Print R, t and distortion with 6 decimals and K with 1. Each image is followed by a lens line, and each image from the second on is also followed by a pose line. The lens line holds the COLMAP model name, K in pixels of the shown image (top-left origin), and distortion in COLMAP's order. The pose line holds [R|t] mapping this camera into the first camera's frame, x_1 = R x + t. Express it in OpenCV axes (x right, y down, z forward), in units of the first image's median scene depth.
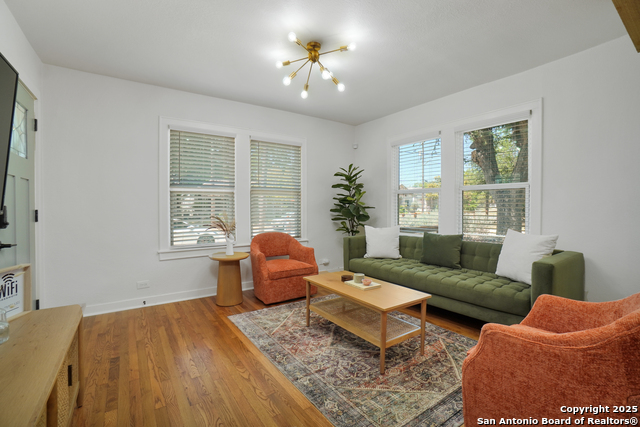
lens RADIAL K [[293.3, 0, 320.8], [0, 293.3, 207.1], [0, 0, 1]] dist [-0.031441, -0.000116]
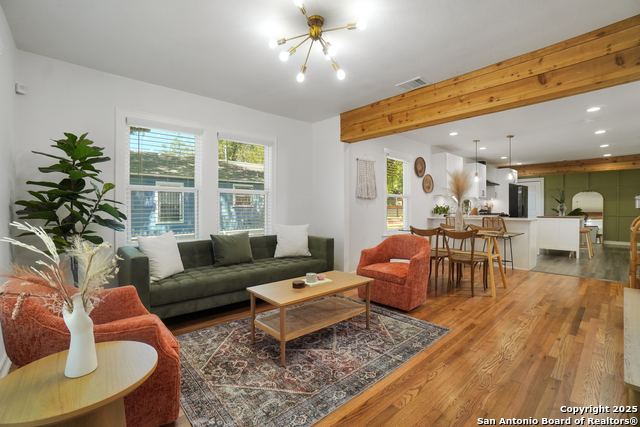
lens RADIAL K [[279.3, 0, 319.6], [0, 279.3, 210.3], [0, 0, 1]] dist [-0.060637, 0.020626]
pose [[-0.124846, -0.006520, 0.992155, -0.800120], [0.002277, 0.999974, 0.006858, 0.000641], [-0.992174, 0.003115, -0.124828, 1.049467]]
